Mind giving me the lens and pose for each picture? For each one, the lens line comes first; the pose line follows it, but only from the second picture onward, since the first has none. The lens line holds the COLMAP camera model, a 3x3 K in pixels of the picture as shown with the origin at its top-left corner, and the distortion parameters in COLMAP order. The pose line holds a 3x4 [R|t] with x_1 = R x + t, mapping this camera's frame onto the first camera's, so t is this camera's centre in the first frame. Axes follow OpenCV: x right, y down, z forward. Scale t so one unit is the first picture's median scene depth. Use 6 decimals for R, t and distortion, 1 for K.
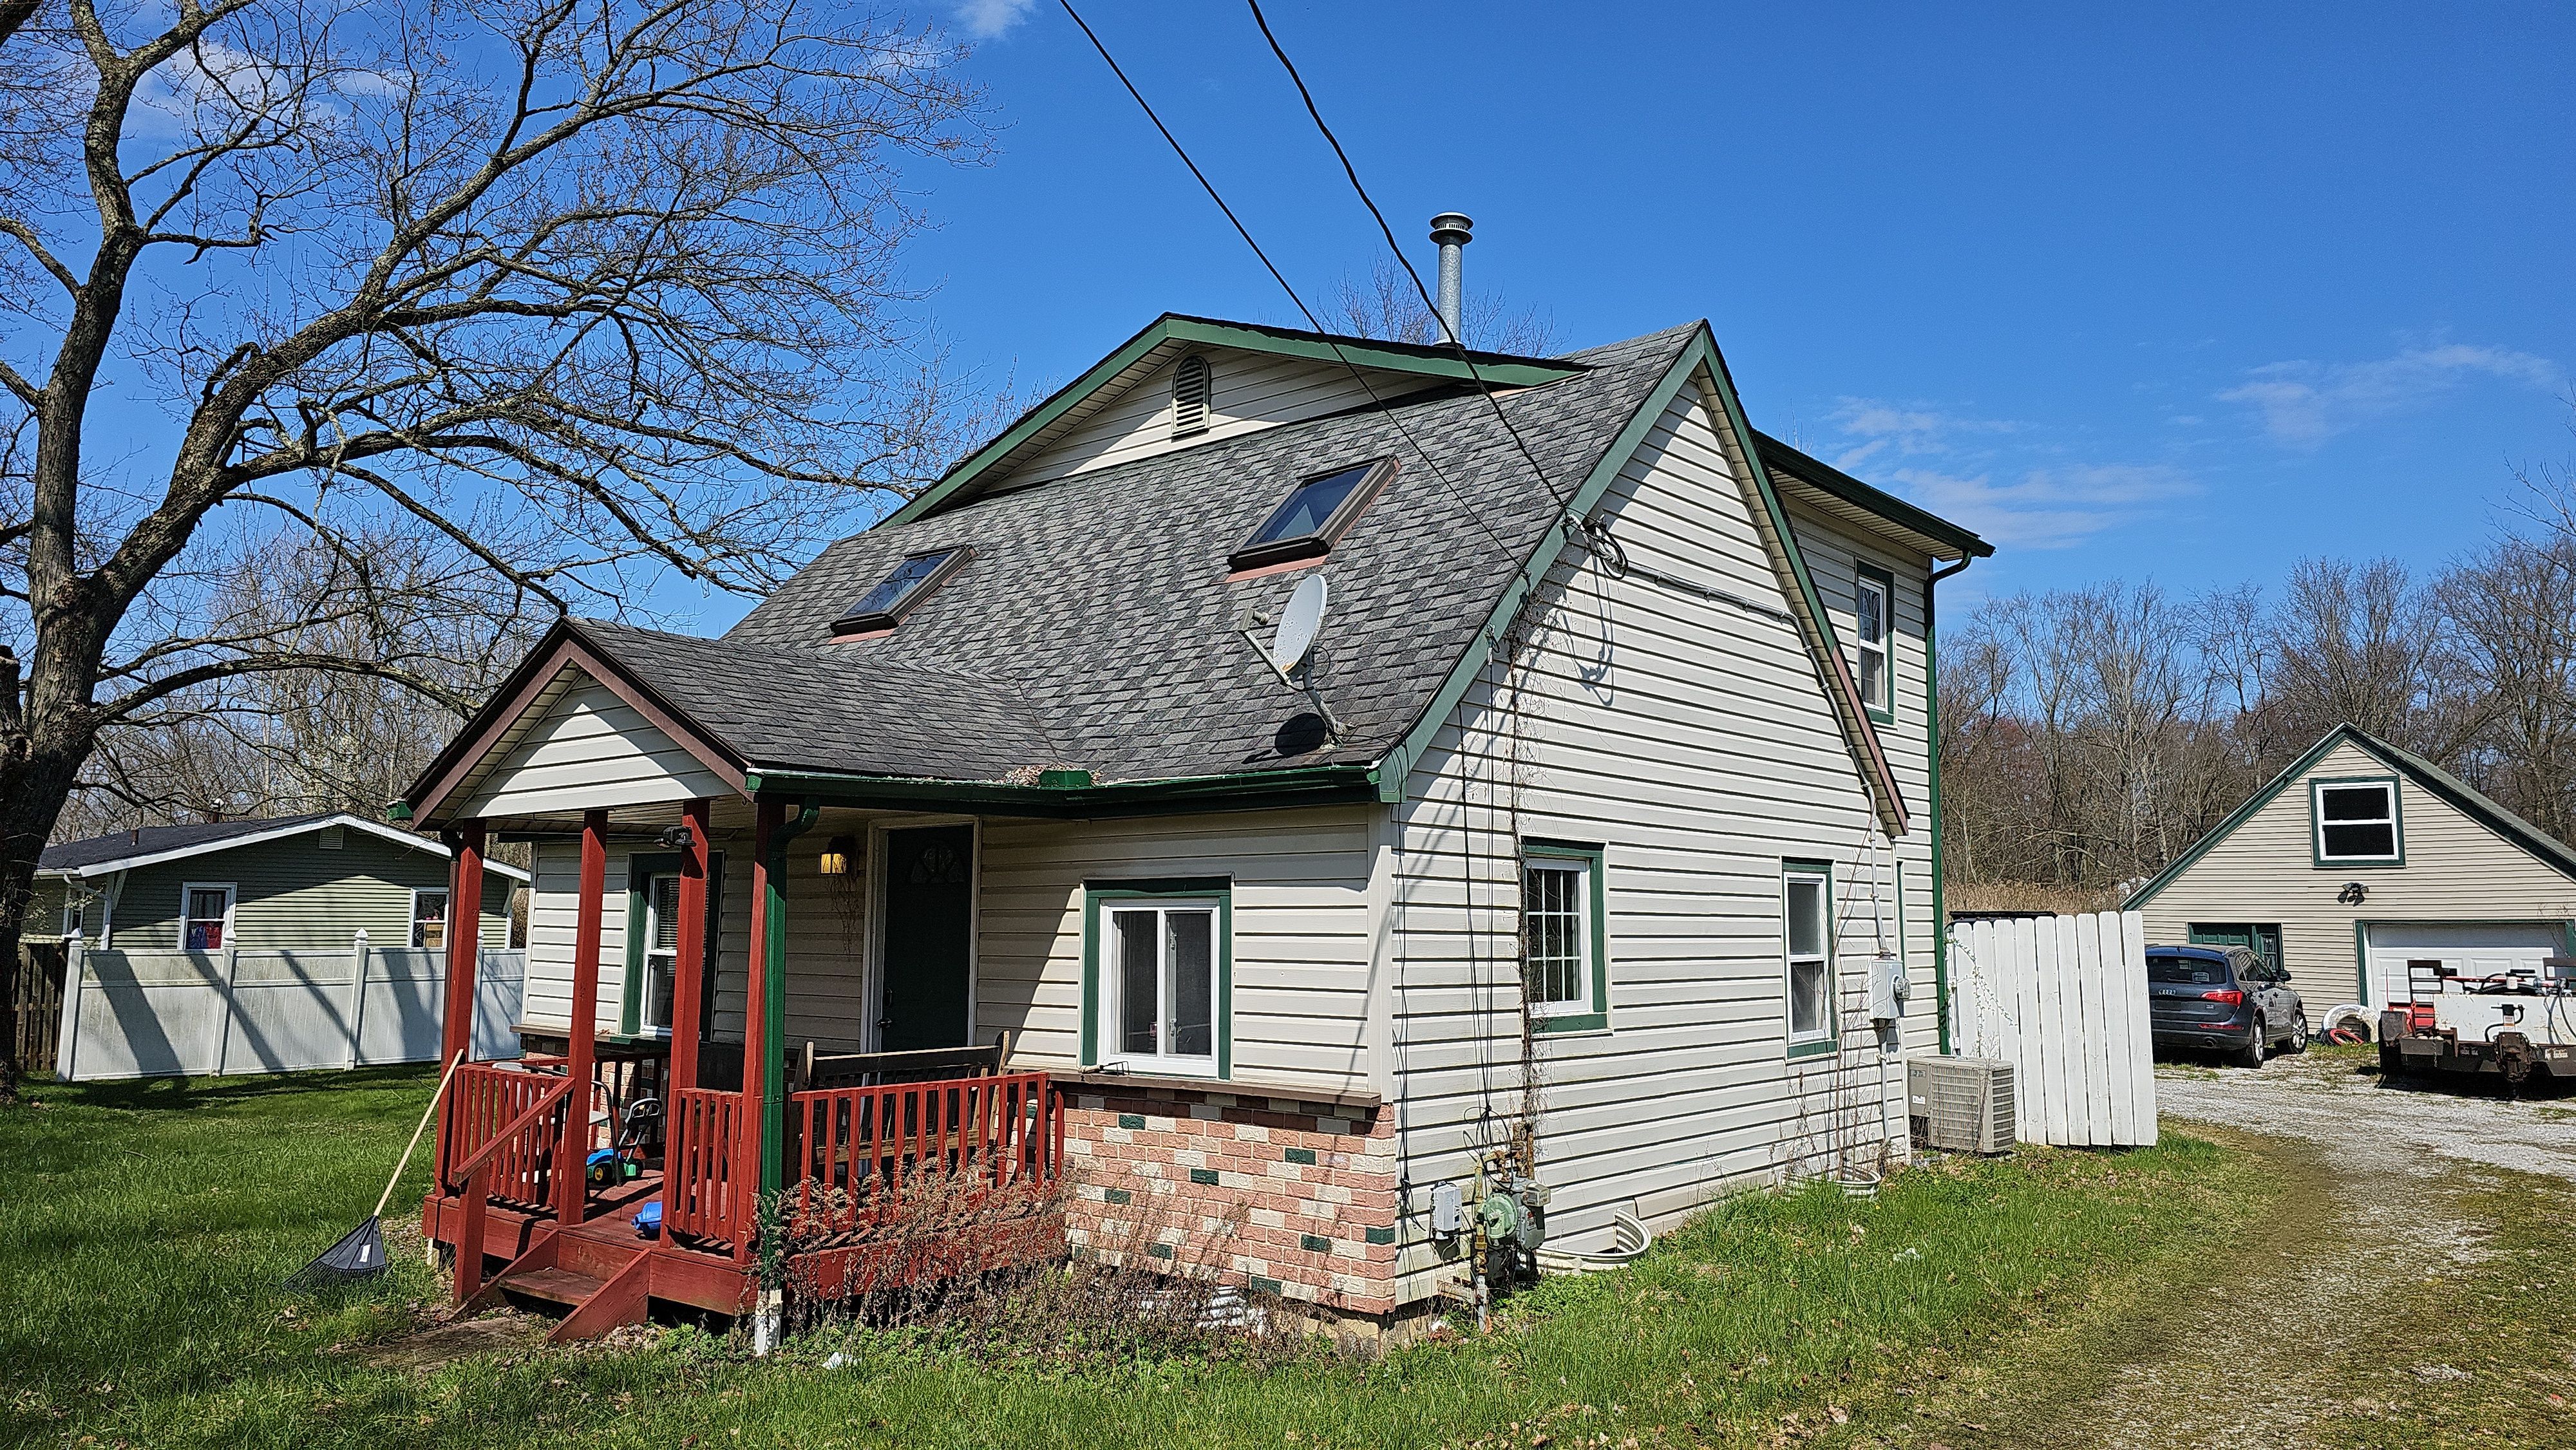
lens RADIAL K [[1773.3, 0, 1288.0], [0, 1773.3, 725.0], [0, 0, 1]] dist [0.086951, -0.108862]
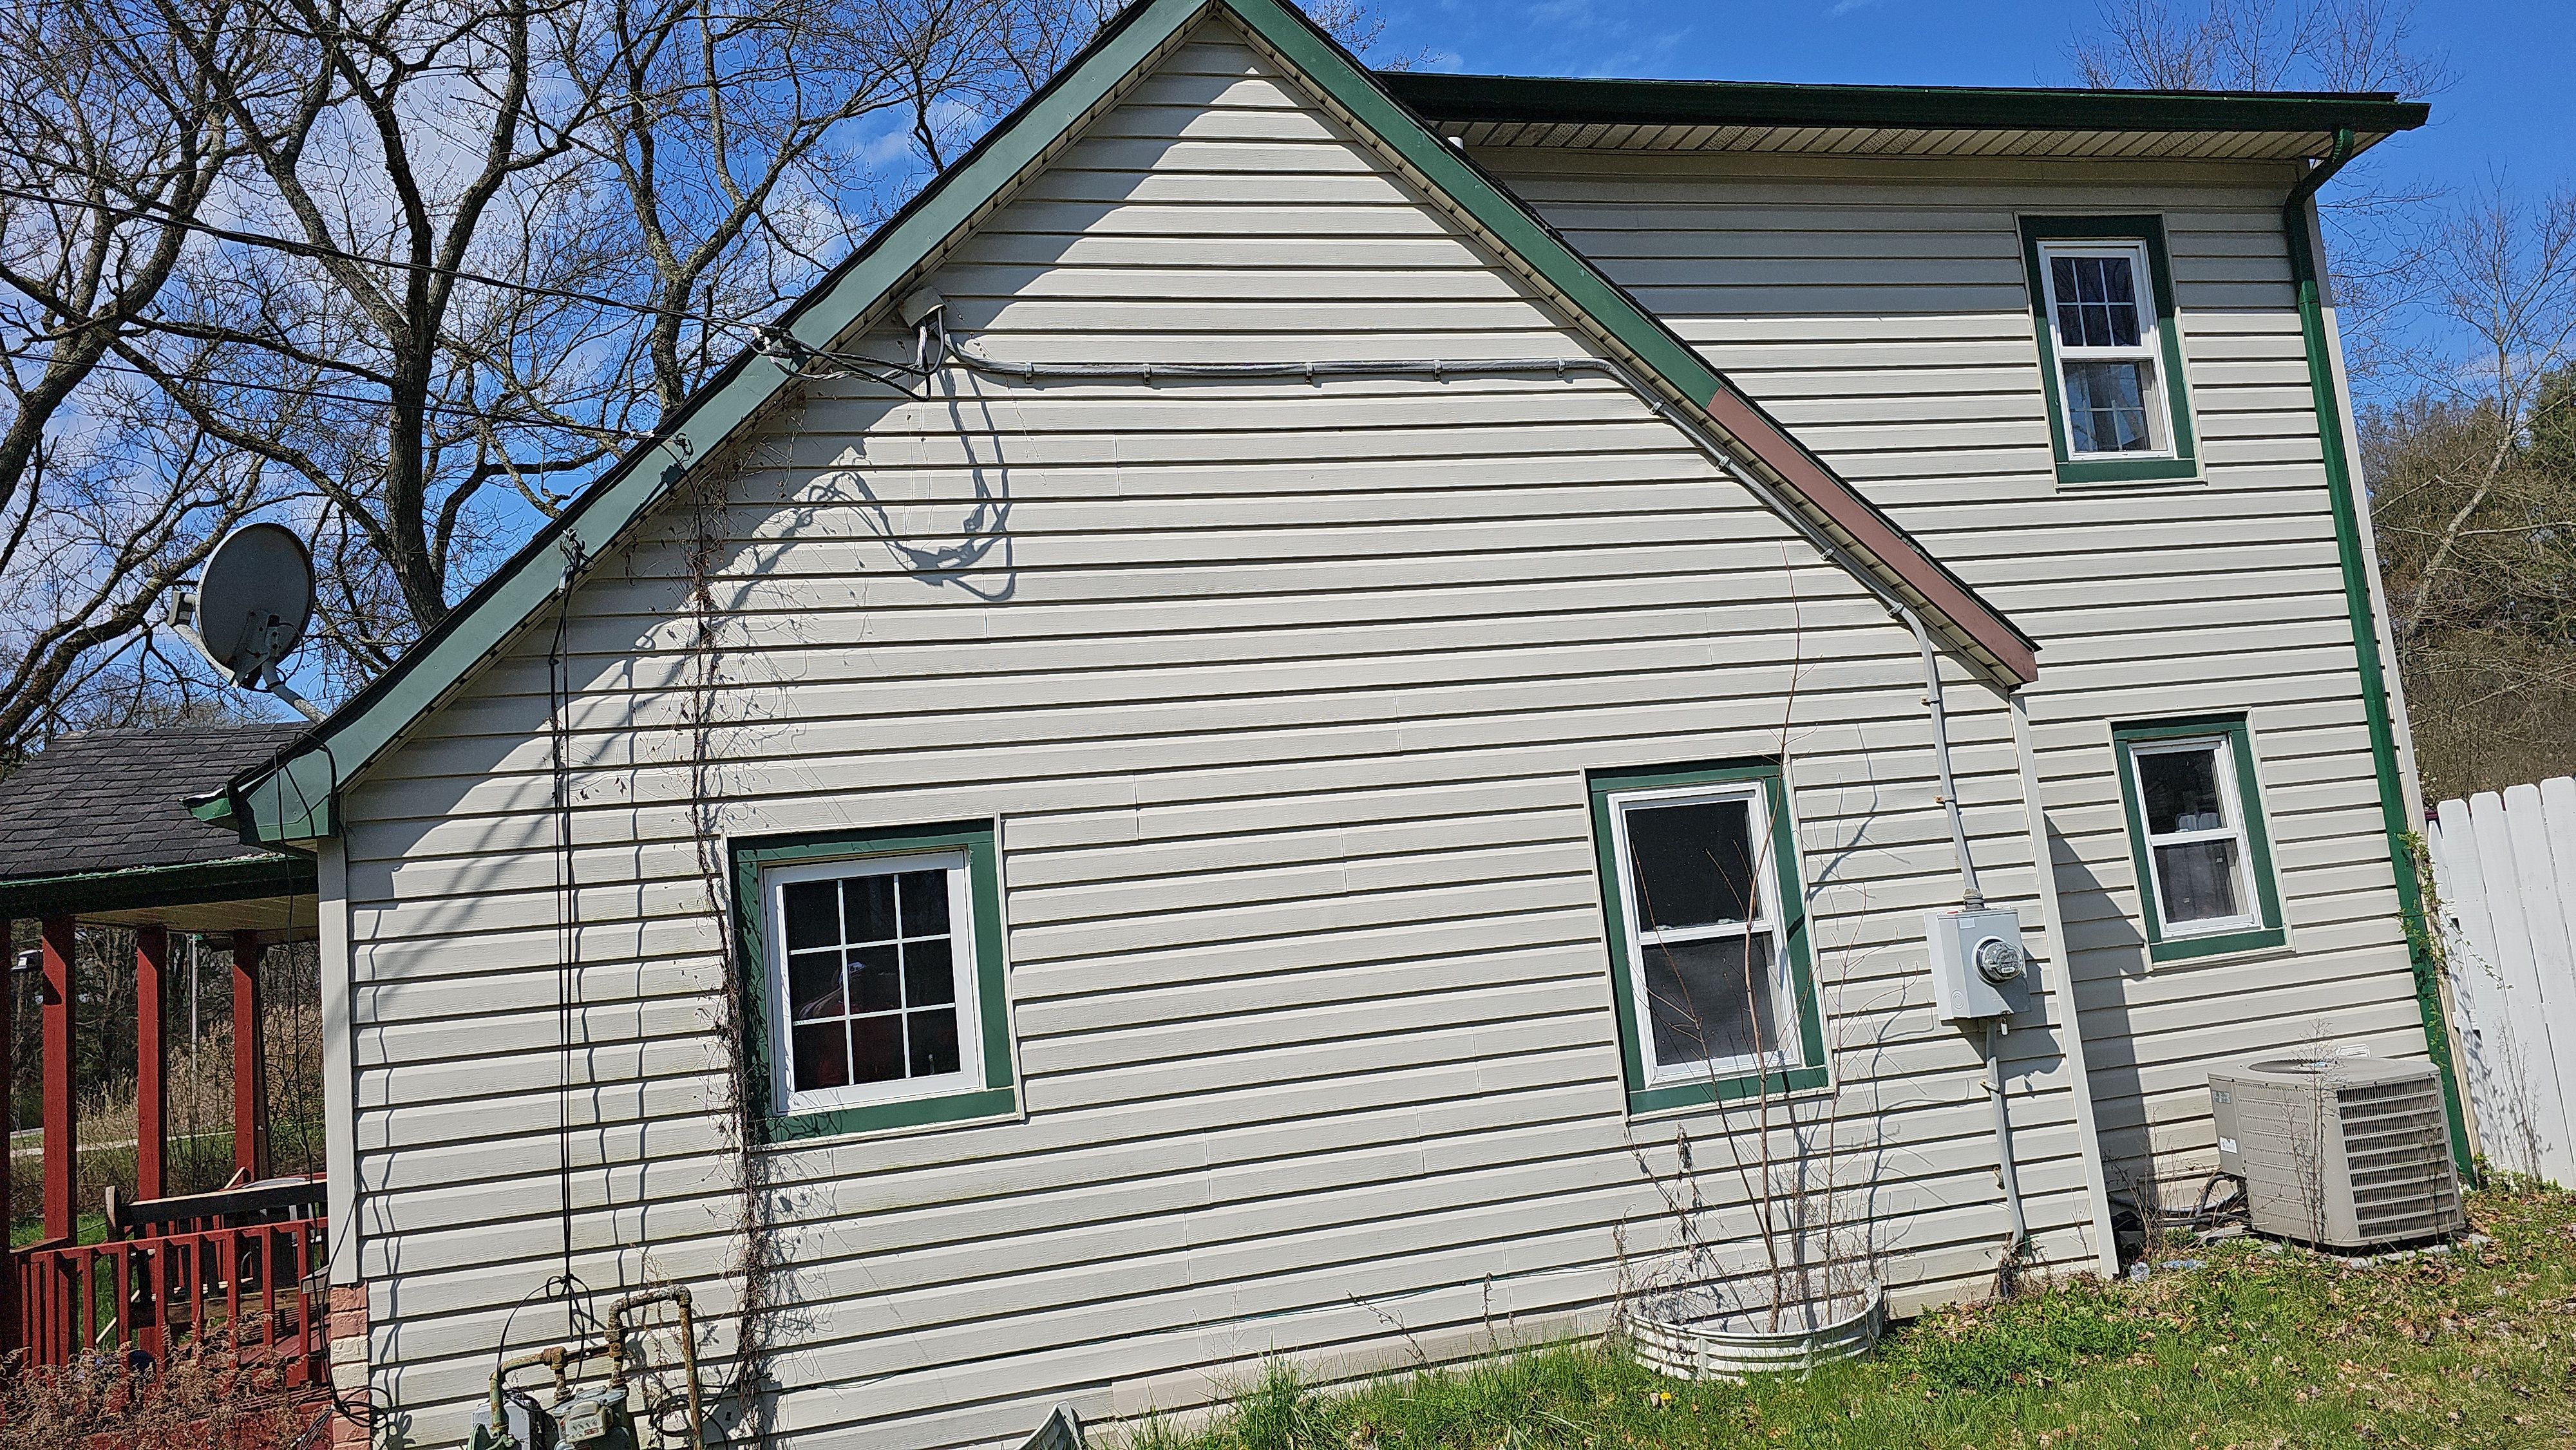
lens RADIAL K [[1773.3, 0, 1288.0], [0, 1773.3, 725.0], [0, 0, 1]] dist [0.086951, -0.108862]
pose [[0.808798, -0.158359, -0.566364, 0.643148], [0.168655, 0.985068, -0.034584, 0.075651], [0.563384, -0.067549, 0.823429, 0.559252]]
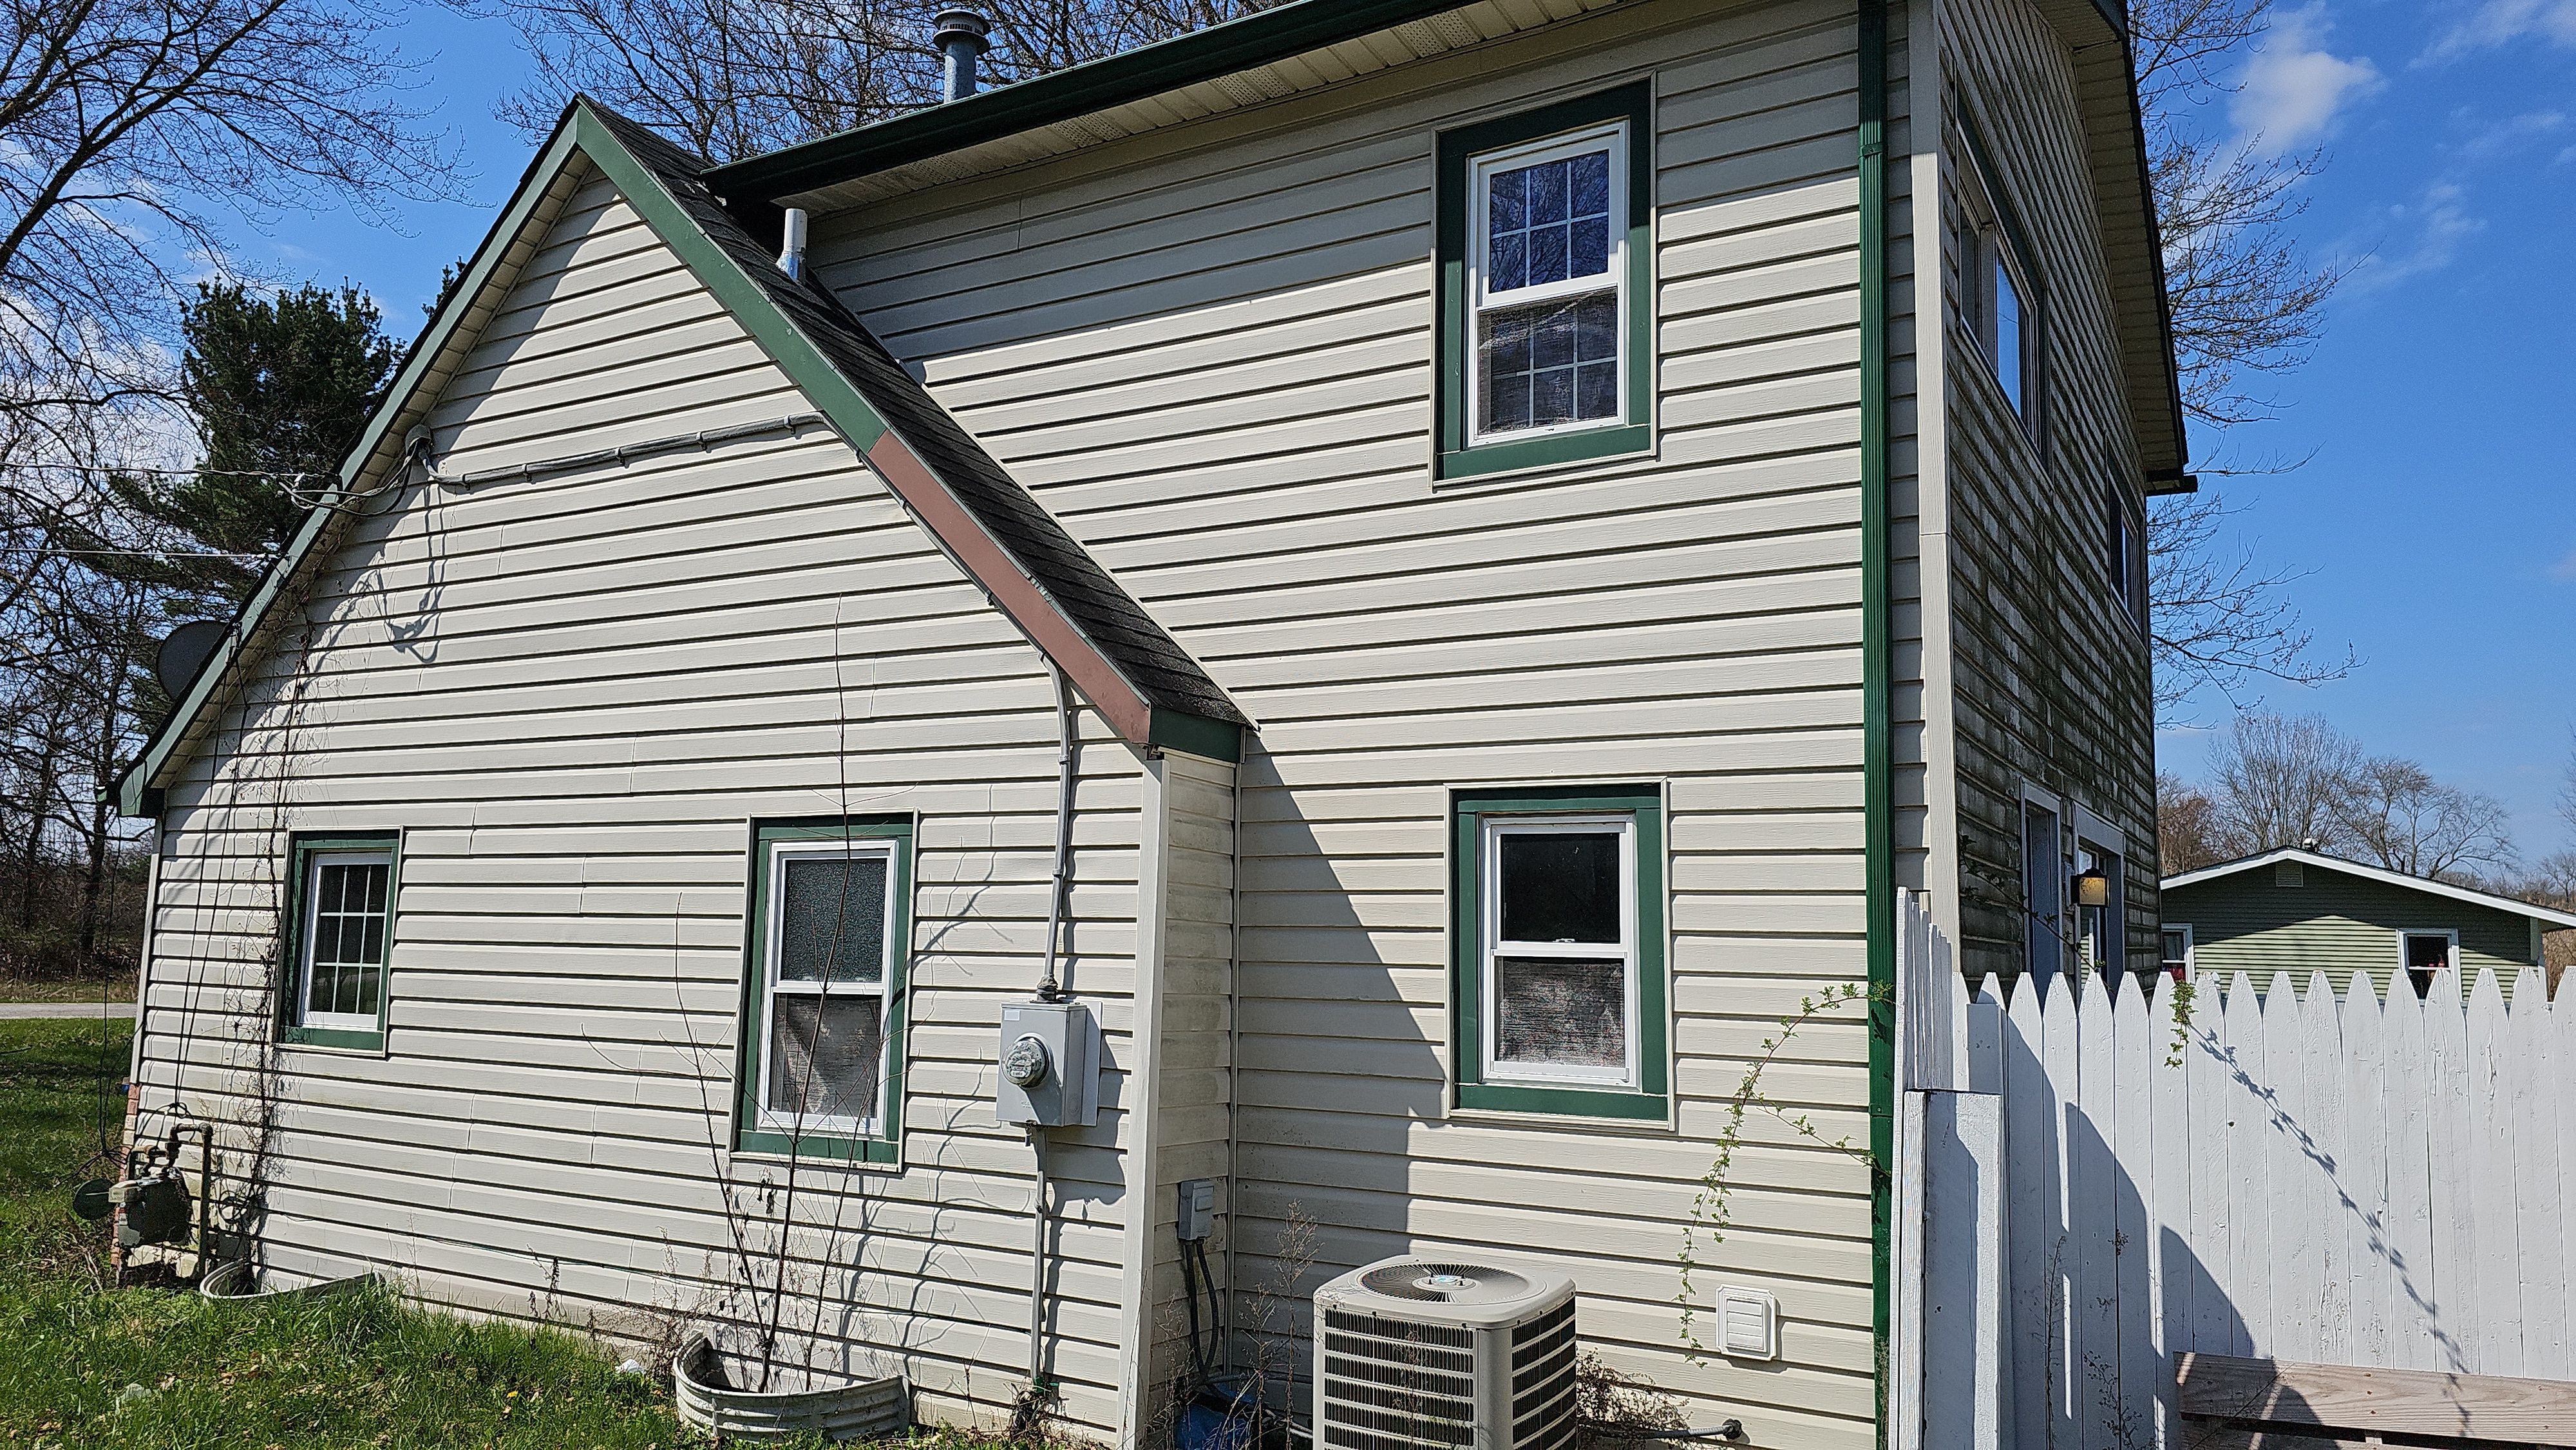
lens RADIAL K [[1753.8, 0, 1285.8], [0, 1753.8, 740.0], [0, 0, 1]] dist [0.063693, -0.086450]
pose [[0.157426, -0.115921, -0.980704, 1.092662], [0.091310, 0.990541, -0.102426, 0.152199], [0.983300, -0.073423, 0.166522, 1.310168]]
